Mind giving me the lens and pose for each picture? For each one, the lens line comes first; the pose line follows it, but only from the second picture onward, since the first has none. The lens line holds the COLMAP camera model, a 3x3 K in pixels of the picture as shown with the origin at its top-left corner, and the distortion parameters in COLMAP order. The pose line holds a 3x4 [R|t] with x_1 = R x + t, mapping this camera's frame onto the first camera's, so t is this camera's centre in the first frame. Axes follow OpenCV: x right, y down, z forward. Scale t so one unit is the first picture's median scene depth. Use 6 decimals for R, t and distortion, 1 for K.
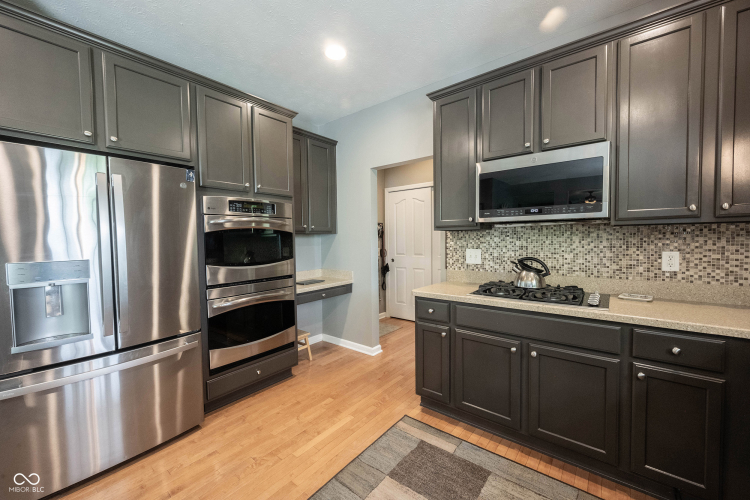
lens RADIAL K [[294.8, 0, 375.8], [0, 294.8, 249.6], [0, 0, 1]] dist [0.002171, 0.000035]
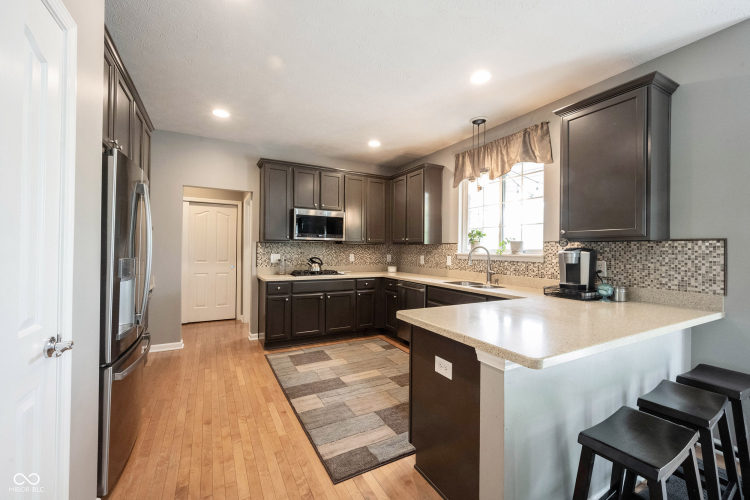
lens RADIAL K [[294.8, 0, 371.5], [0, 294.8, 248.9], [0, 0, 1]] dist [0.002171, 0.000035]
pose [[0.394123, 0.021902, 0.918797, -1.292994], [0.016577, 0.999384, -0.030933, 0.040153], [-0.918908, 0.027422, 0.393517, -0.218599]]
